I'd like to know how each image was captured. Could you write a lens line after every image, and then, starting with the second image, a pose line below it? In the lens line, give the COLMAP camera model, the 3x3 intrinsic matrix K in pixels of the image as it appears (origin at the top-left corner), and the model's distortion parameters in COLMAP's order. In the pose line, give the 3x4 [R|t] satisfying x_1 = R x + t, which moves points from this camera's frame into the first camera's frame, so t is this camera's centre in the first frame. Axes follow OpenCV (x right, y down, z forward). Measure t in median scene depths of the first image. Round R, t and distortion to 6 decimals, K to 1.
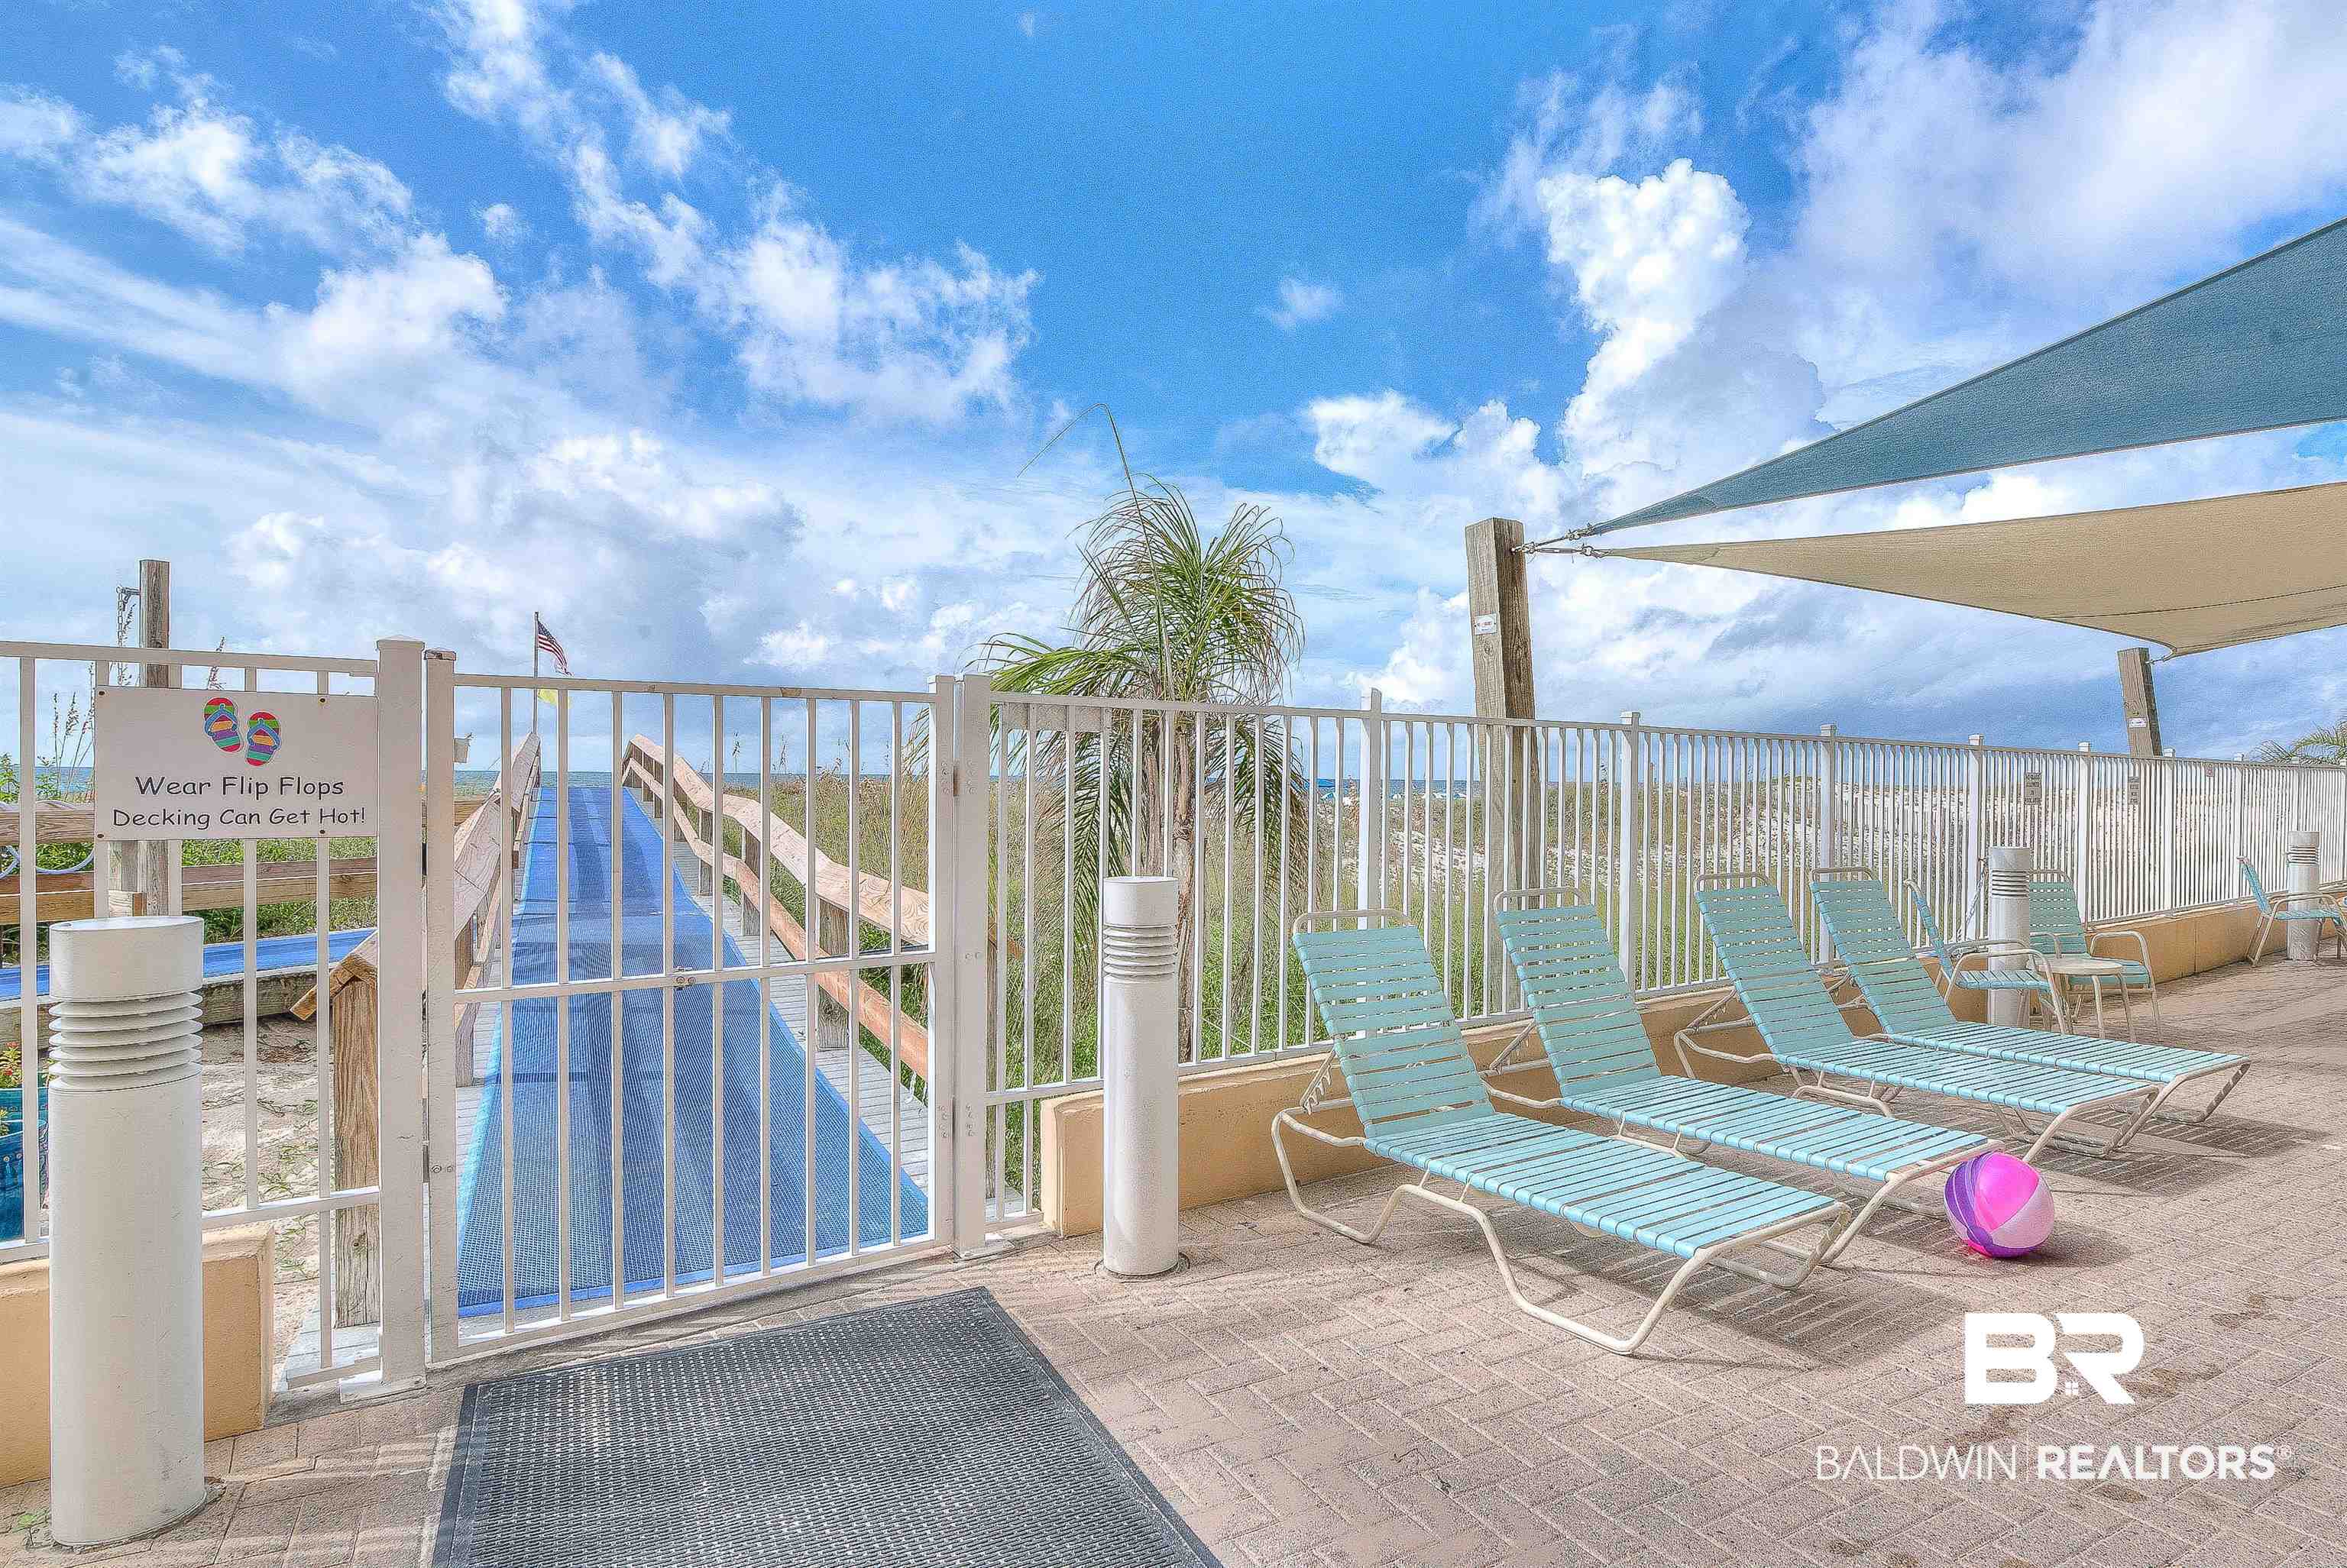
lens RADIAL K [[1342.1, 0, 1173.5], [0, 1342.1, 784.0], [0, 0, 1]] dist [-0.024127, 0.001622]
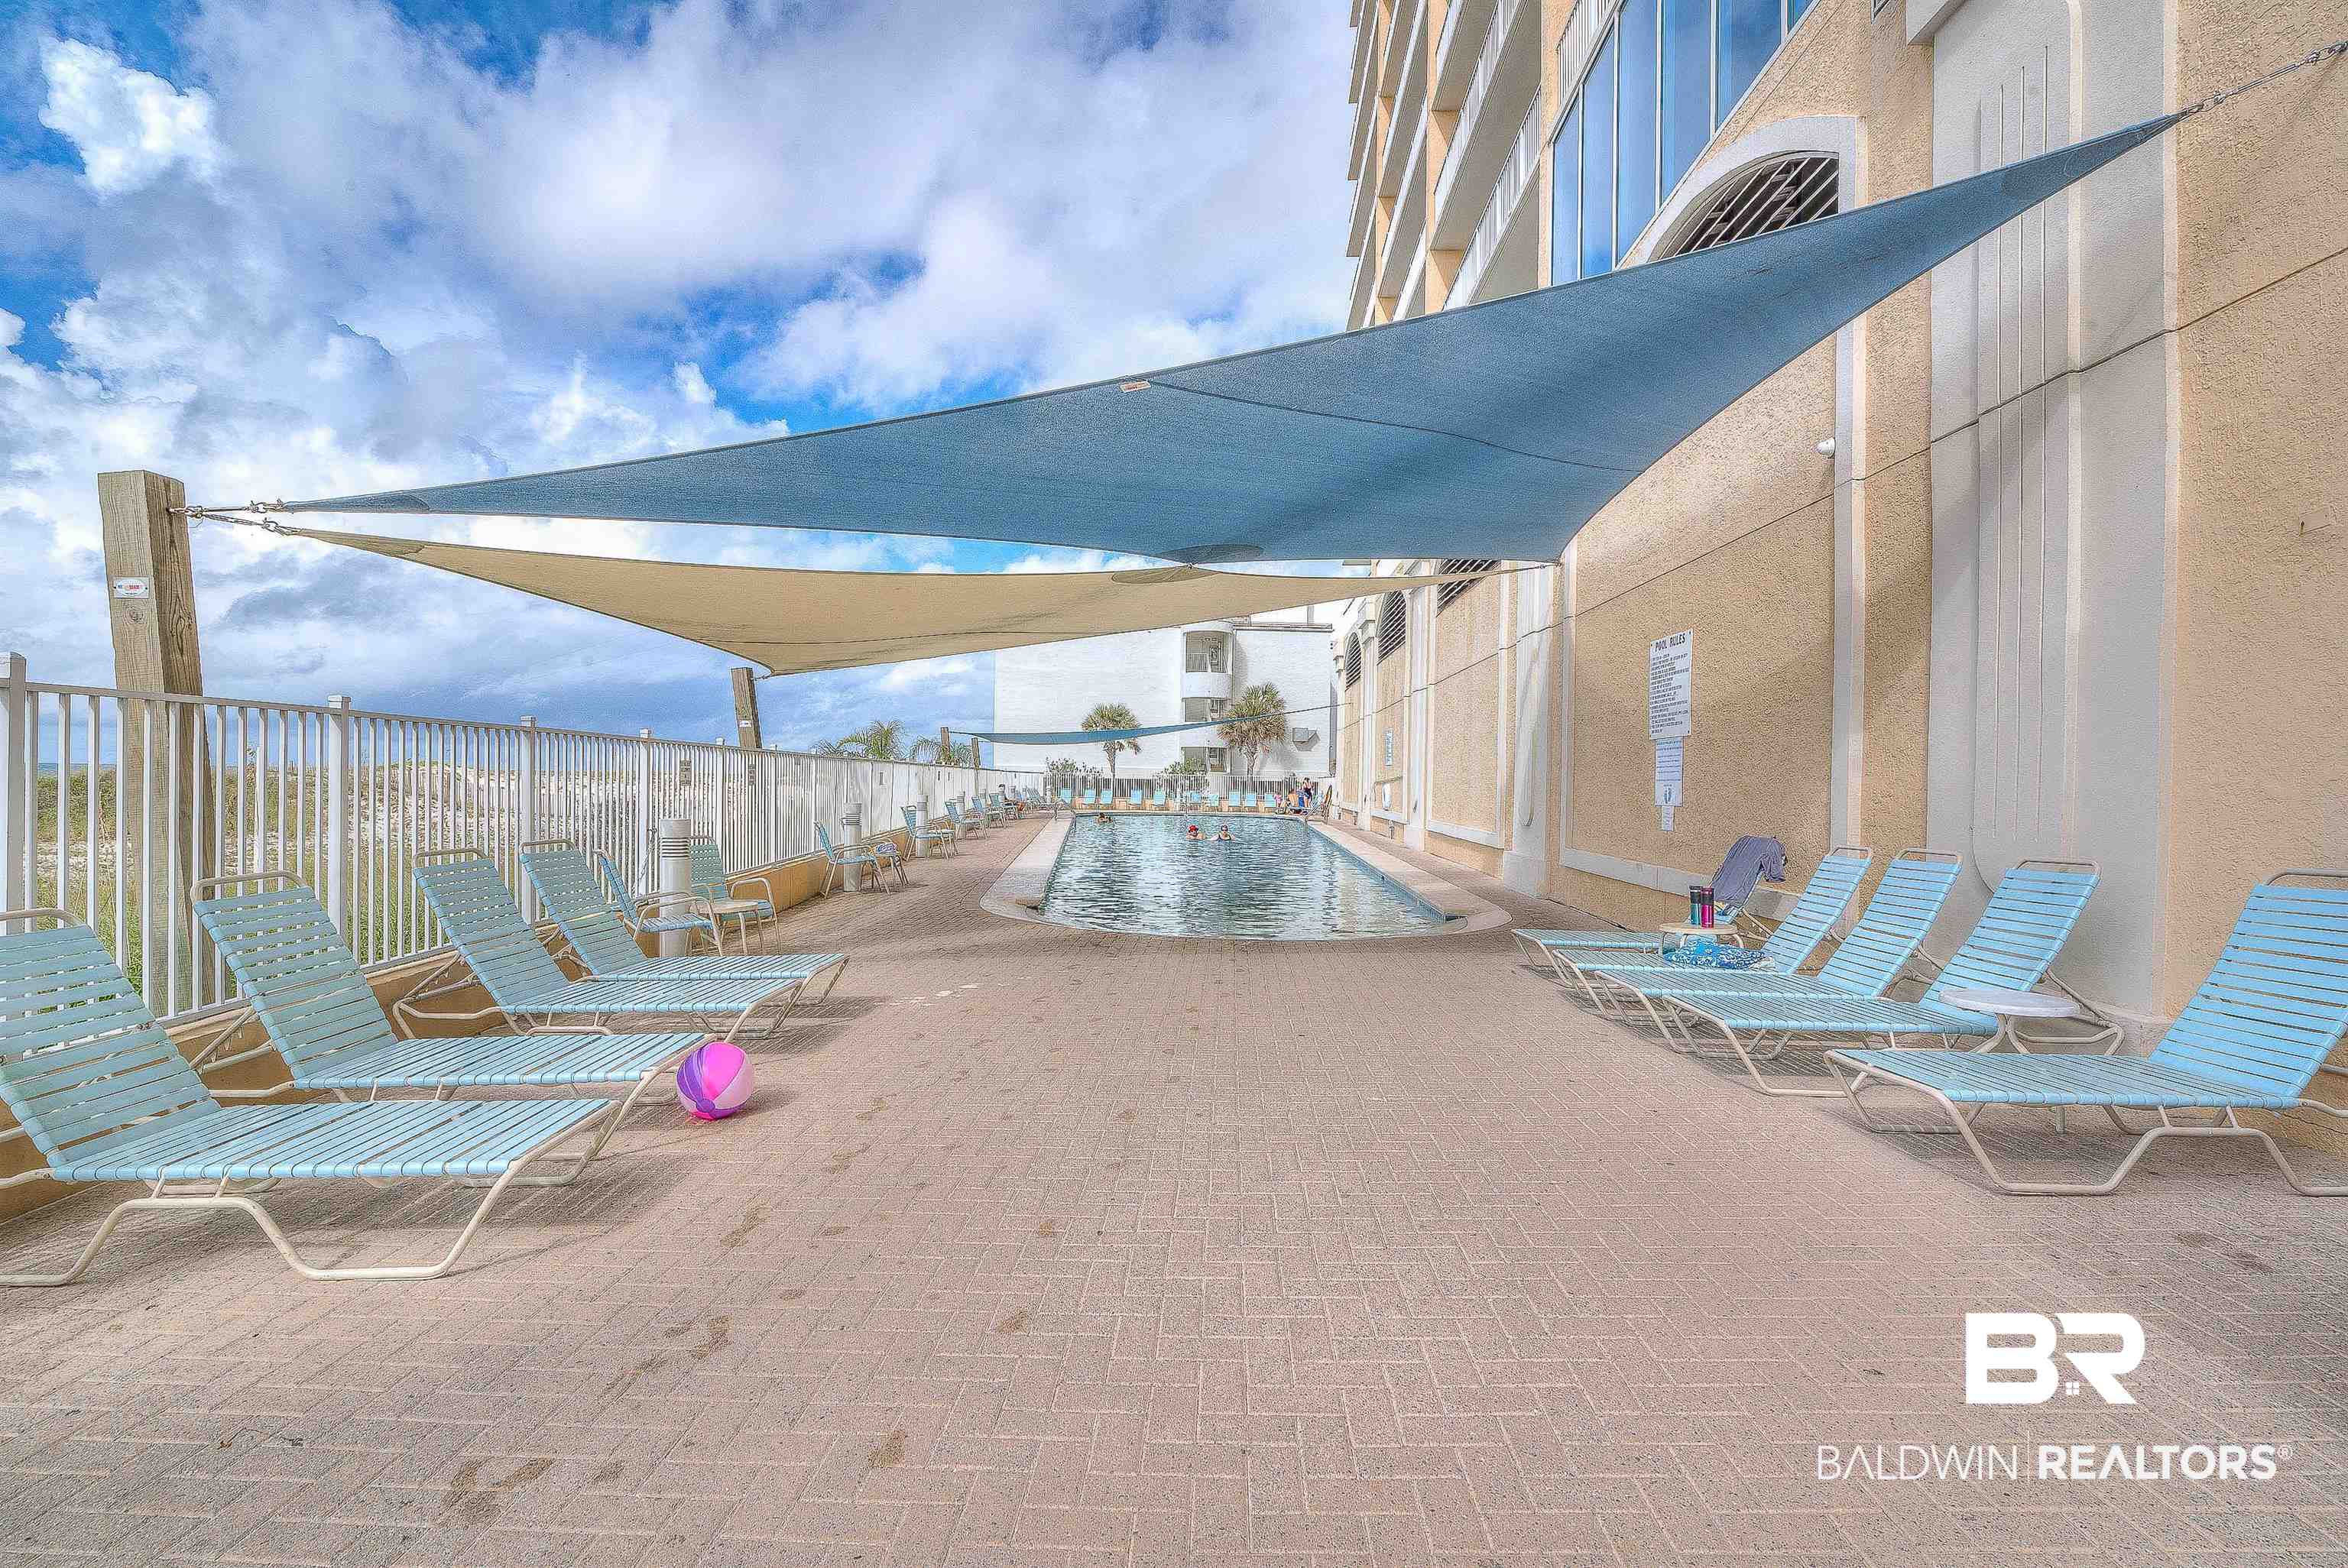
lens RADIAL K [[1342.7, 0, 1174.0], [0, 1342.7, 784.0], [0, 0, 1]] dist [-0.024127, 0.001622]
pose [[0.527395, -0.003060, 0.849615, -0.225015], [-0.006260, 0.999952, 0.007487, 0.001525], [-0.849597, -0.009267, 0.527351, -0.087618]]
